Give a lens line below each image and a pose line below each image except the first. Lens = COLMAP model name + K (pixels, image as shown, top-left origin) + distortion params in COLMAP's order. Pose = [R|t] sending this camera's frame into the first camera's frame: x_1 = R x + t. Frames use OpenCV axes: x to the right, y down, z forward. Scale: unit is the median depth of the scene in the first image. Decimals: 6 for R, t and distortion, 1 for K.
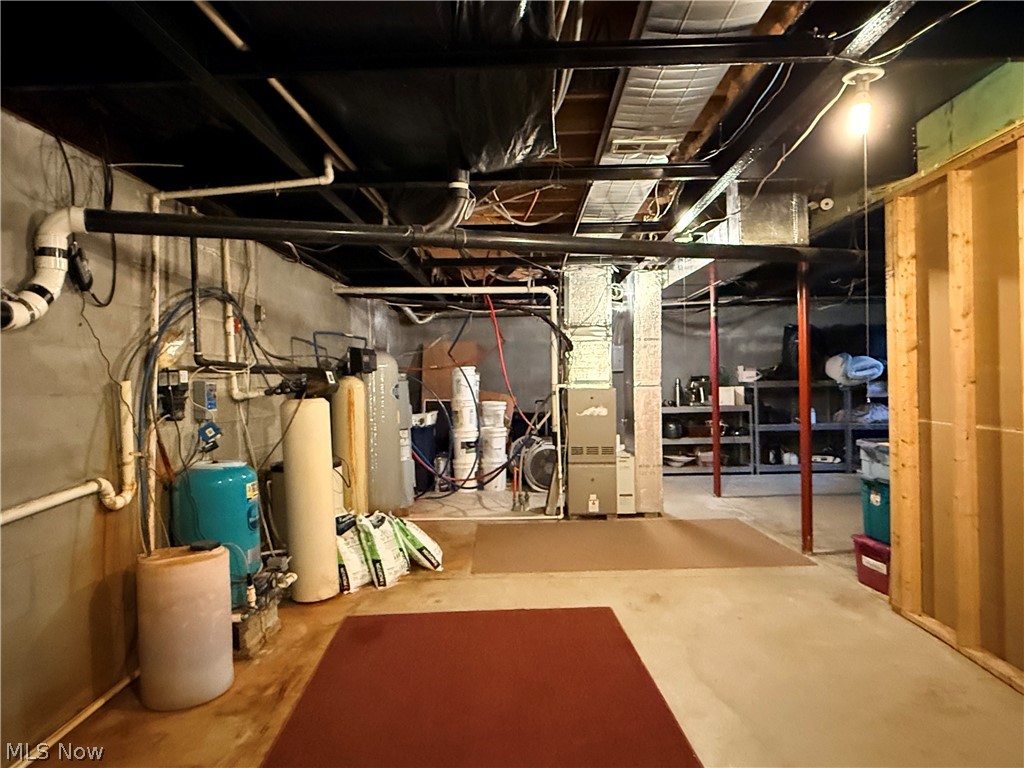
lens RADIAL K [[629.6, 0, 514.3], [0, 629.6, 385.7], [0, 0, 1]] dist [-0.000651, -0.000279]
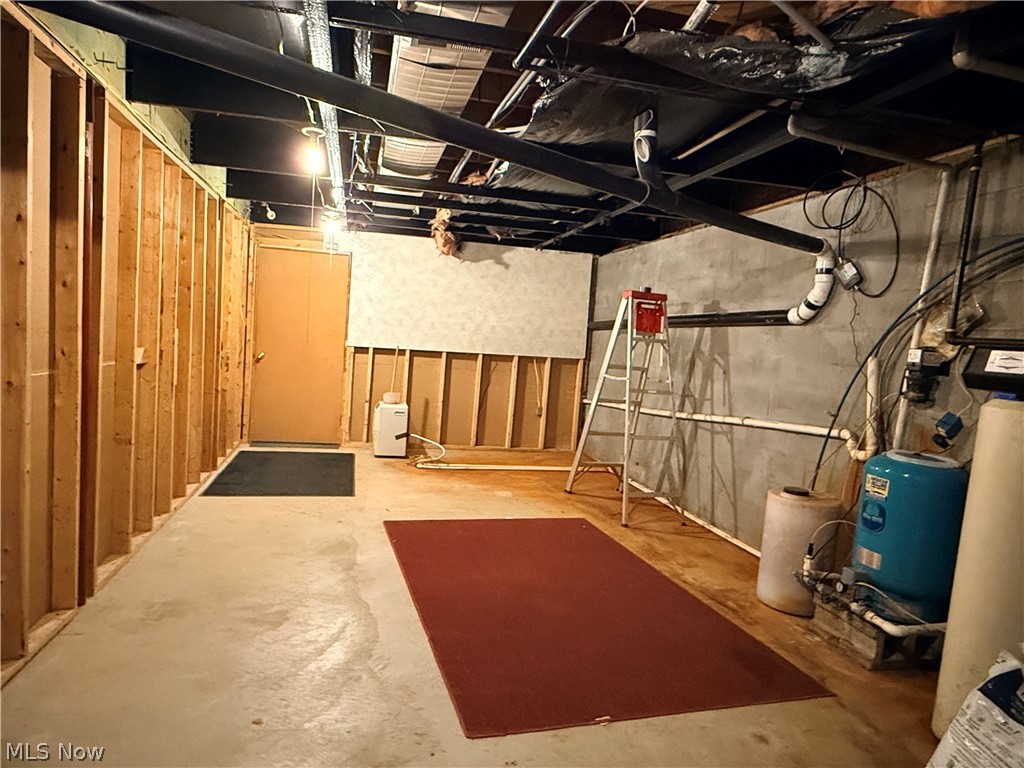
lens RADIAL K [[629.6, 0, 509.6], [0, 629.6, 387.3], [0, 0, 1]] dist [-0.000651, -0.000279]
pose [[-0.964513, -0.024388, -0.262907, 0.364383], [-0.052163, 0.993700, 0.099189, -0.033865], [0.258832, 0.109383, -0.959709, 2.032337]]
